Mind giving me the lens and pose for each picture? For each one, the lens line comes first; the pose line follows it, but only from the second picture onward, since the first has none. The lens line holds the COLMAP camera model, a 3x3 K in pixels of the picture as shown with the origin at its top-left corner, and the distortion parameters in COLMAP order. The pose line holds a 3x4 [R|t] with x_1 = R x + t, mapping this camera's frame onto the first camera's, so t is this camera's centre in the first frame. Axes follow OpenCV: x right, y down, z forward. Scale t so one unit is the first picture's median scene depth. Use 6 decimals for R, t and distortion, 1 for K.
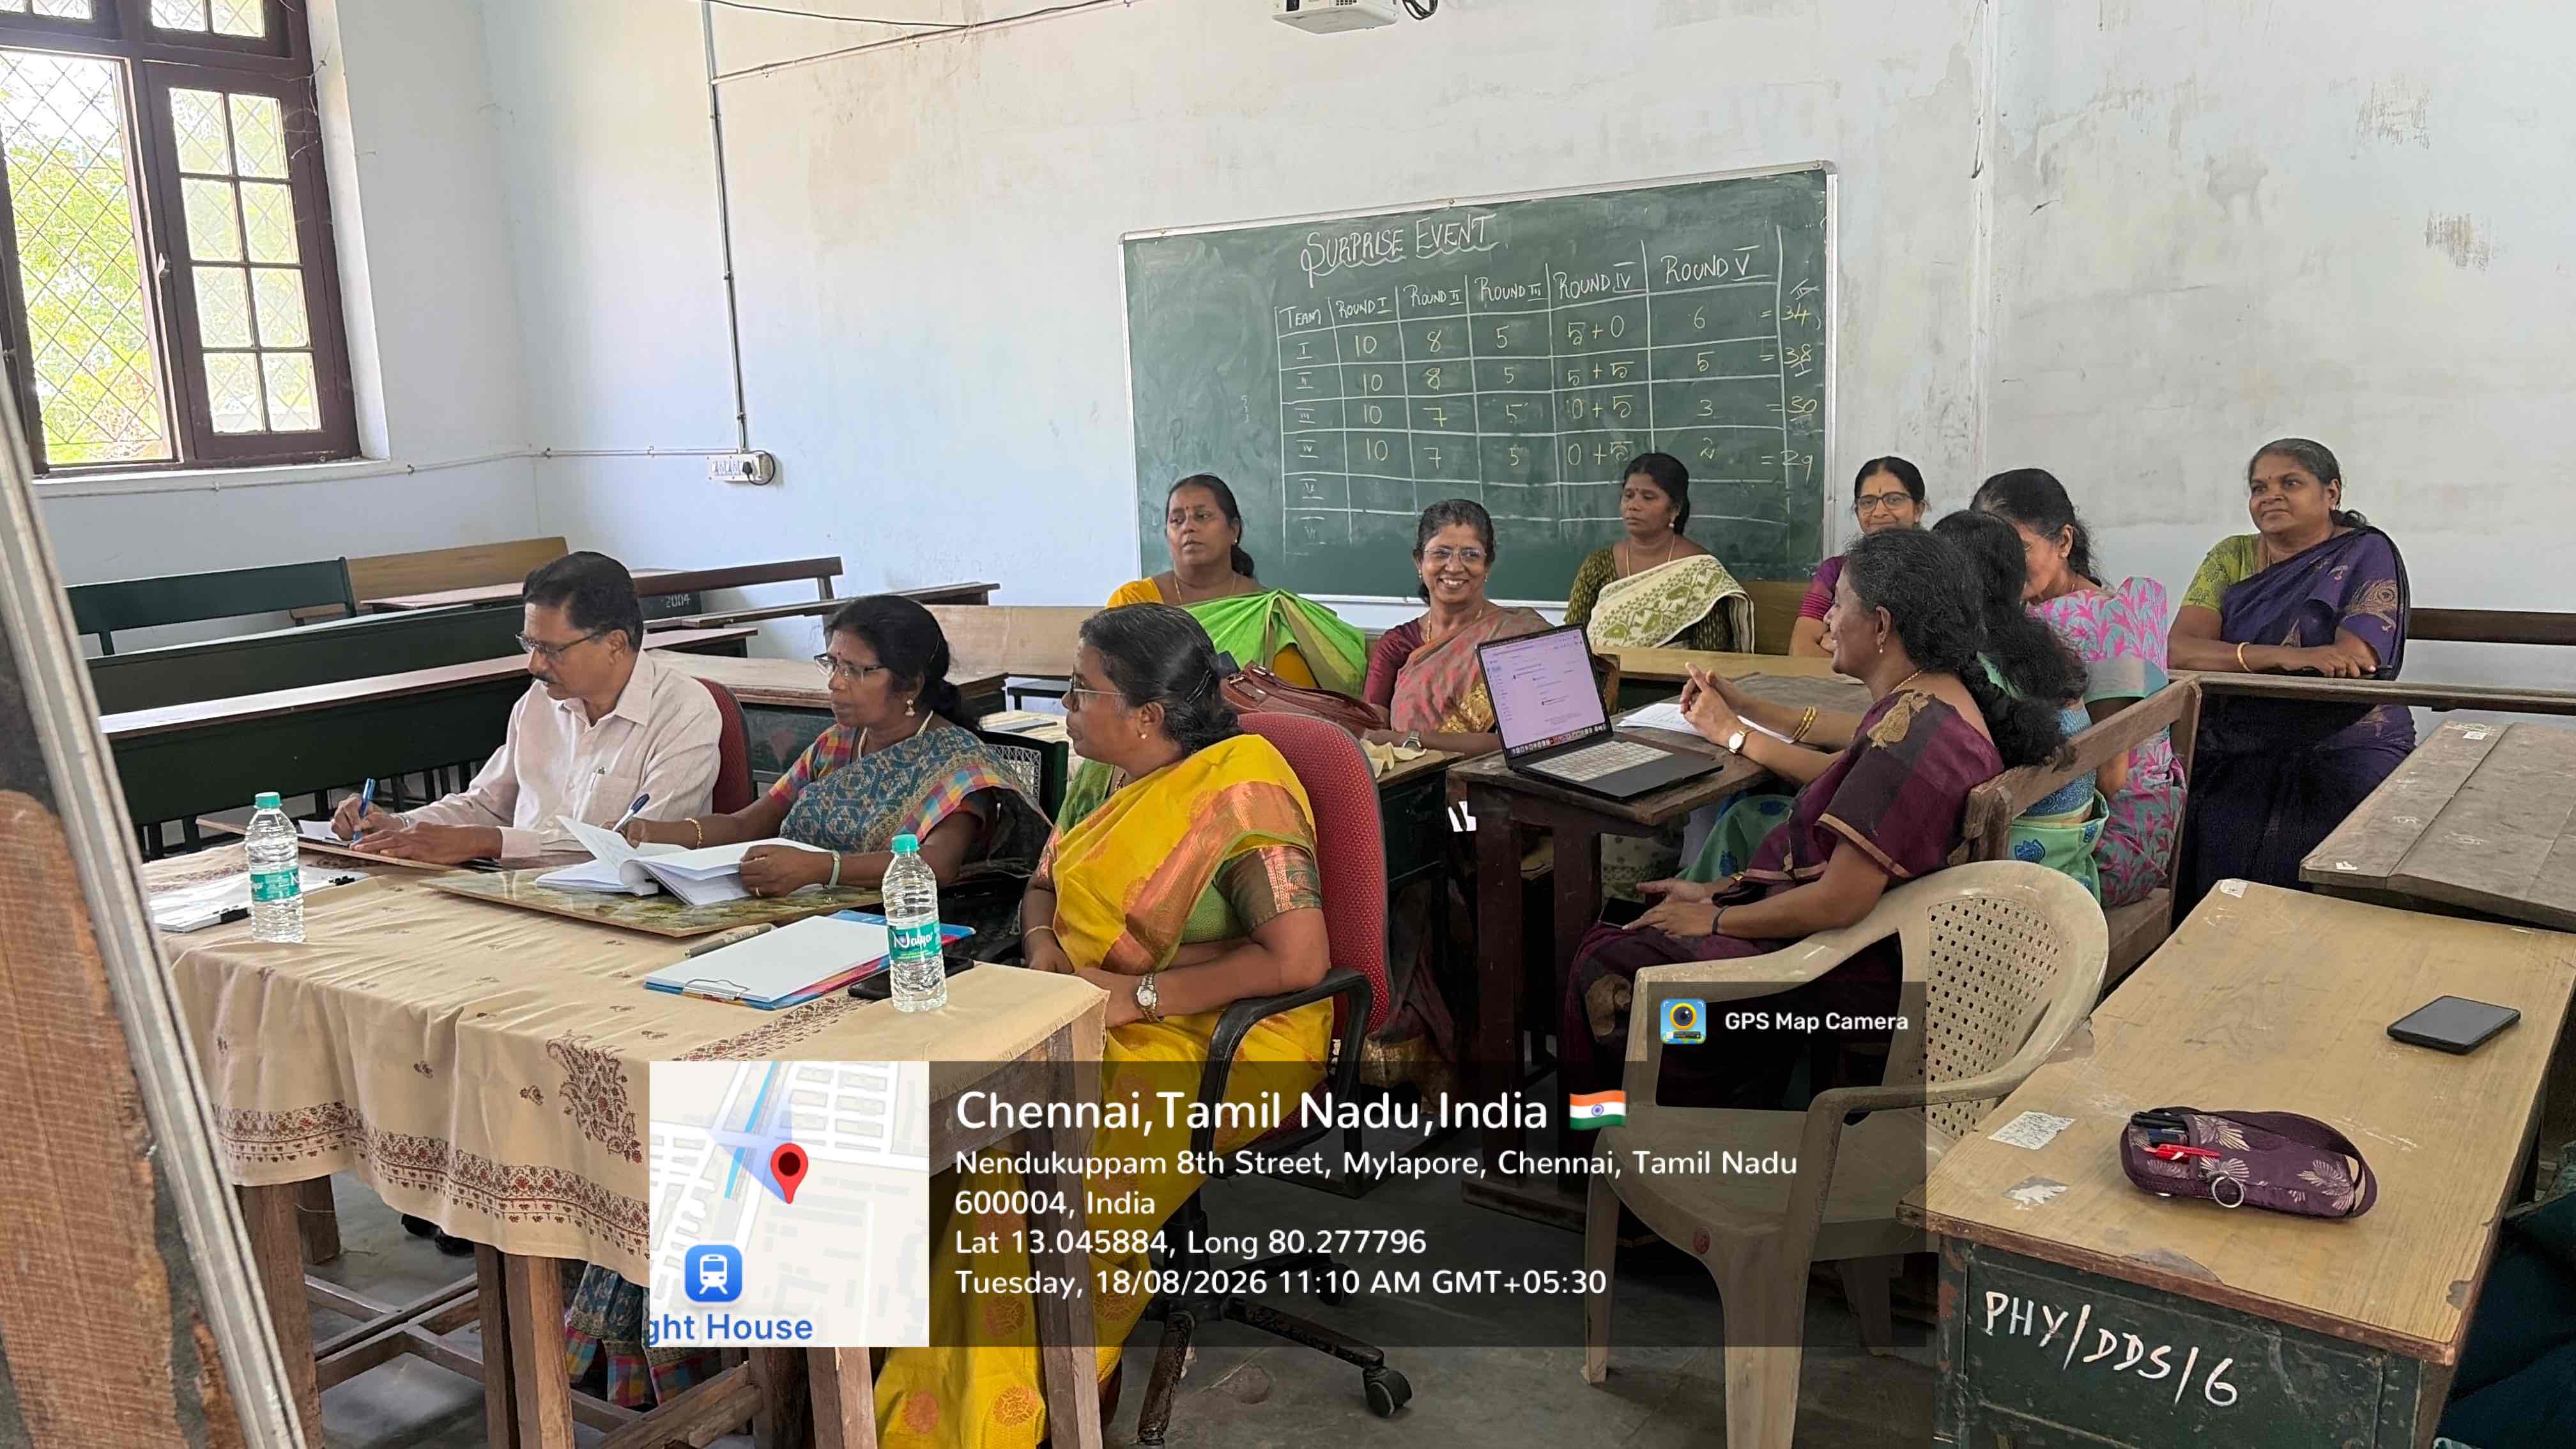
lens RADIAL K [[1999.0, 0, 1292.7], [0, 1999.0, 740.2], [0, 0, 1]] dist [0.043707, -0.028992]
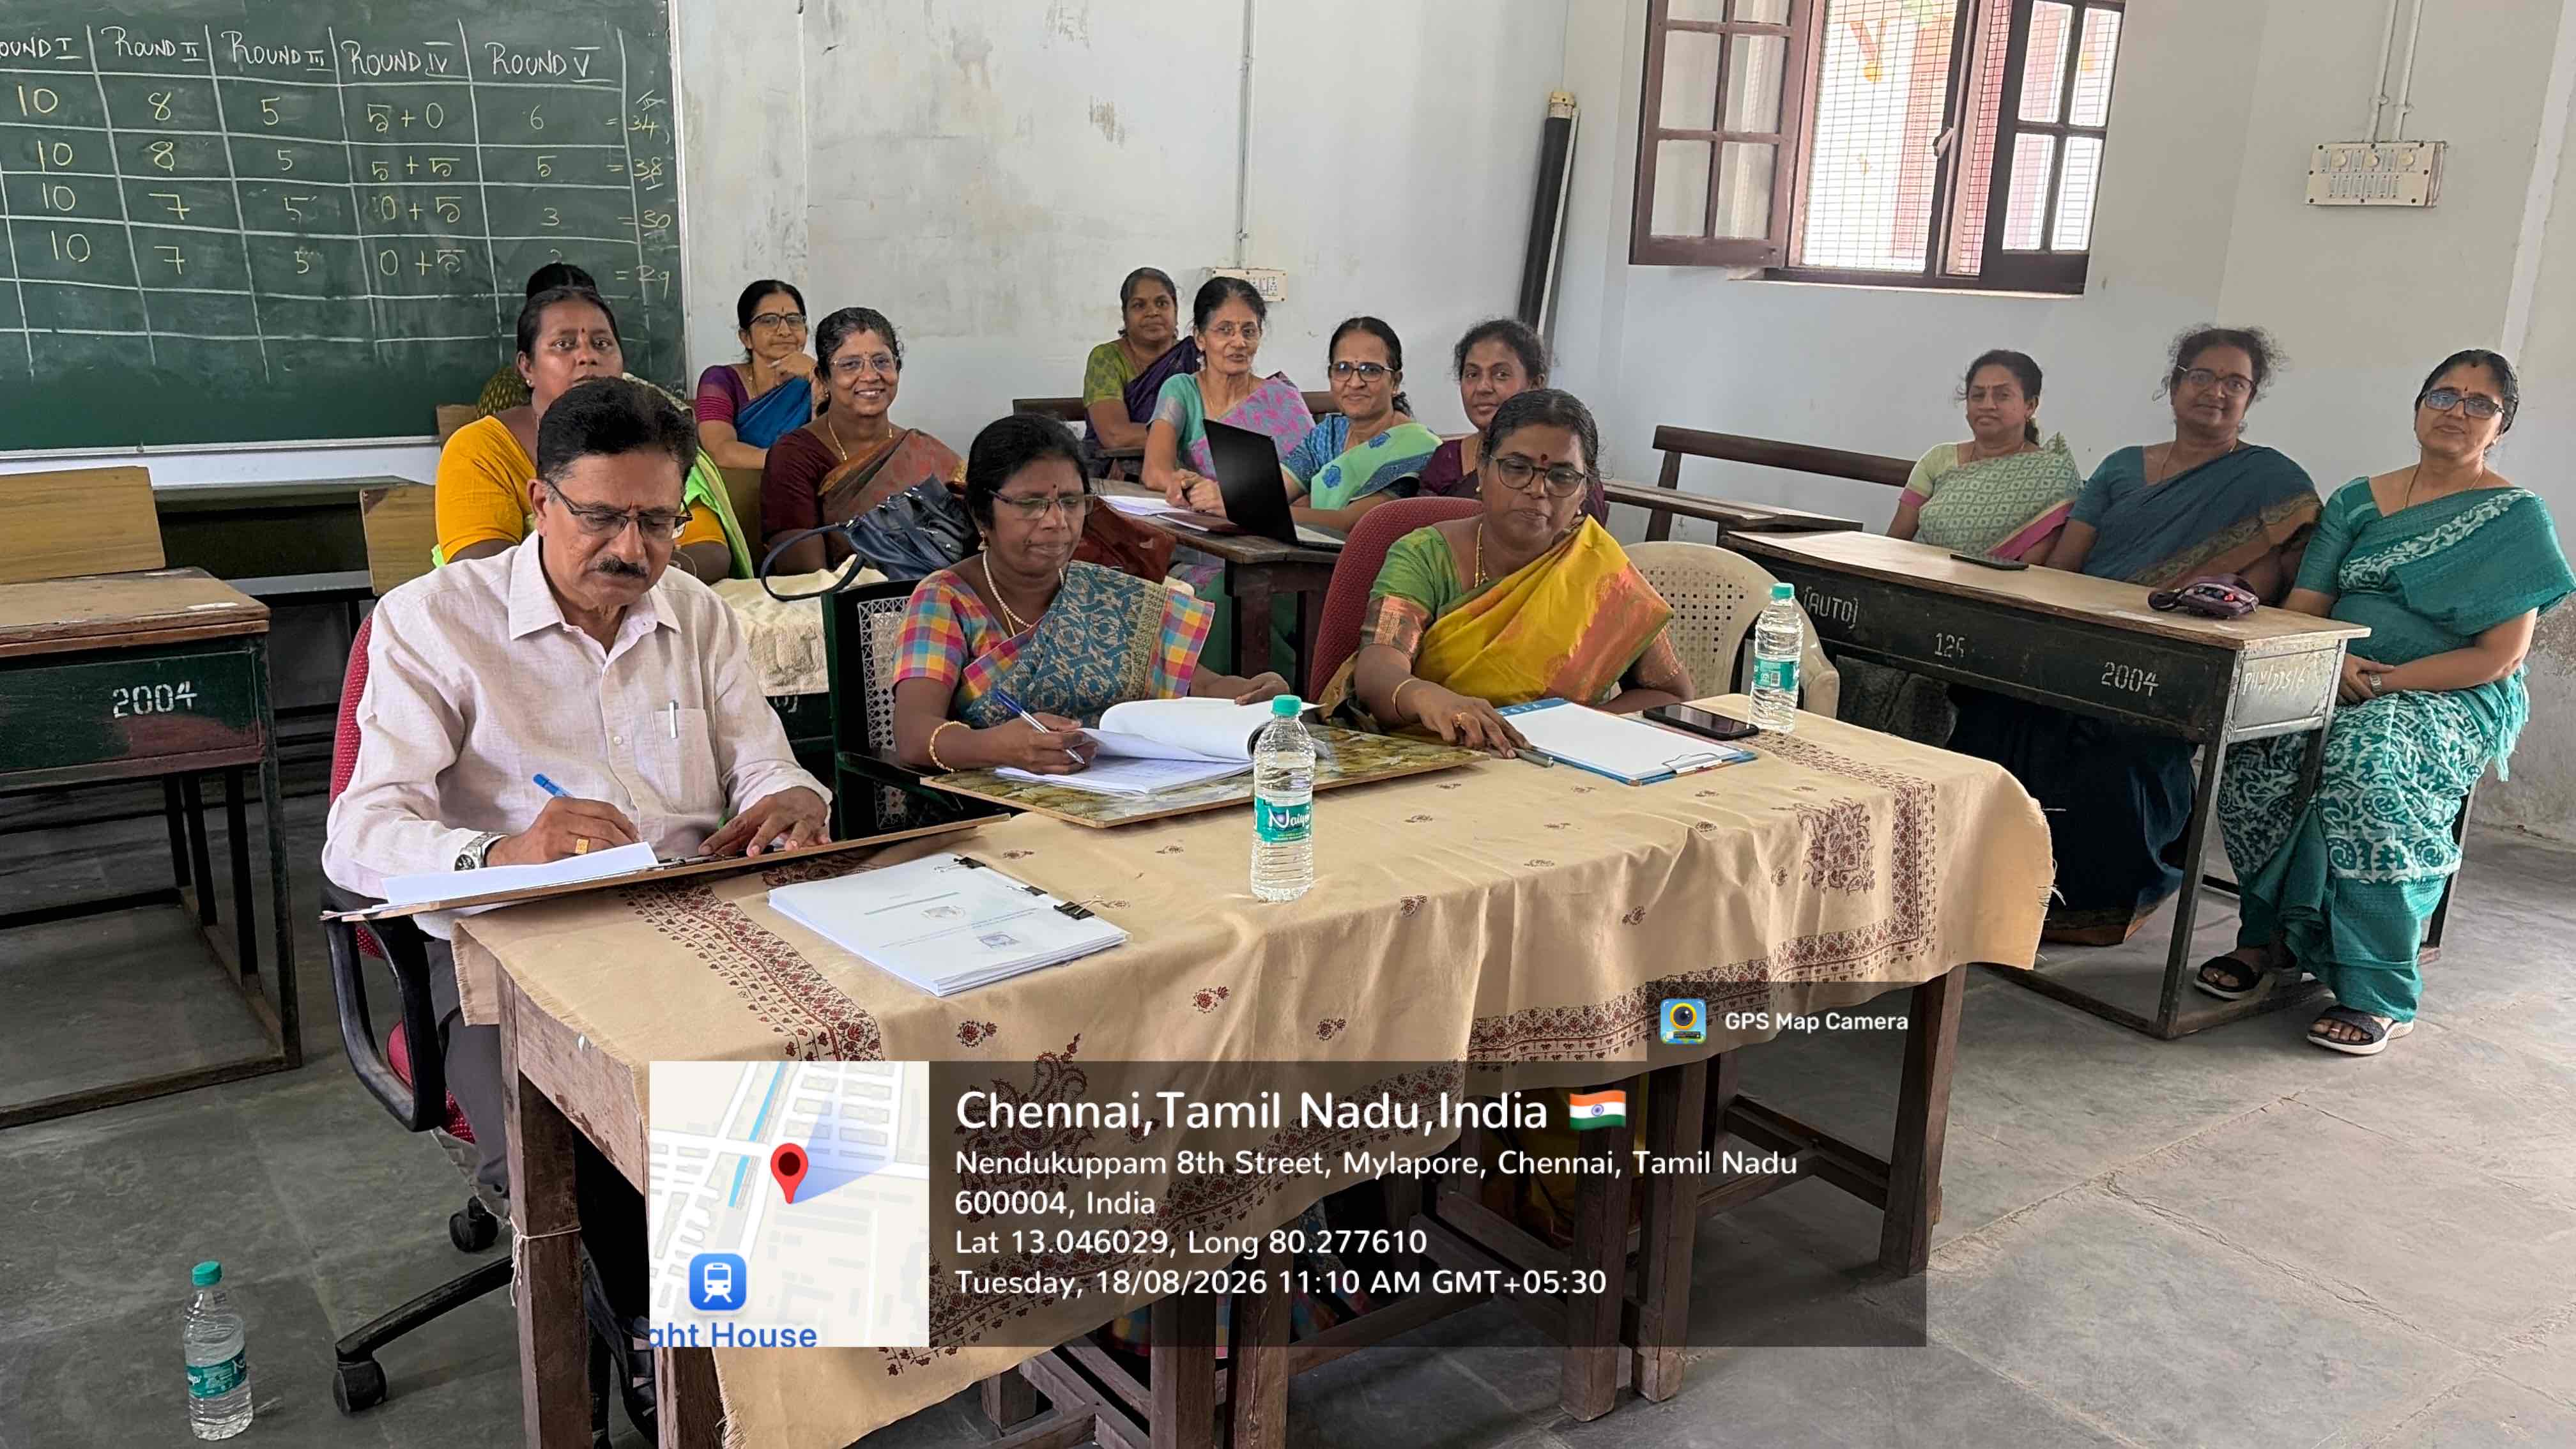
lens RADIAL K [[1999.0, 0, 1267.6], [0, 1999.0, 735.0], [0, 0, 1]] dist [0.043707, -0.028992]
pose [[0.337115, -0.194502, 0.921153, -0.576614], [0.121506, 0.979232, 0.162298, -0.039762], [-0.933590, 0.057213, 0.353747, 0.361198]]
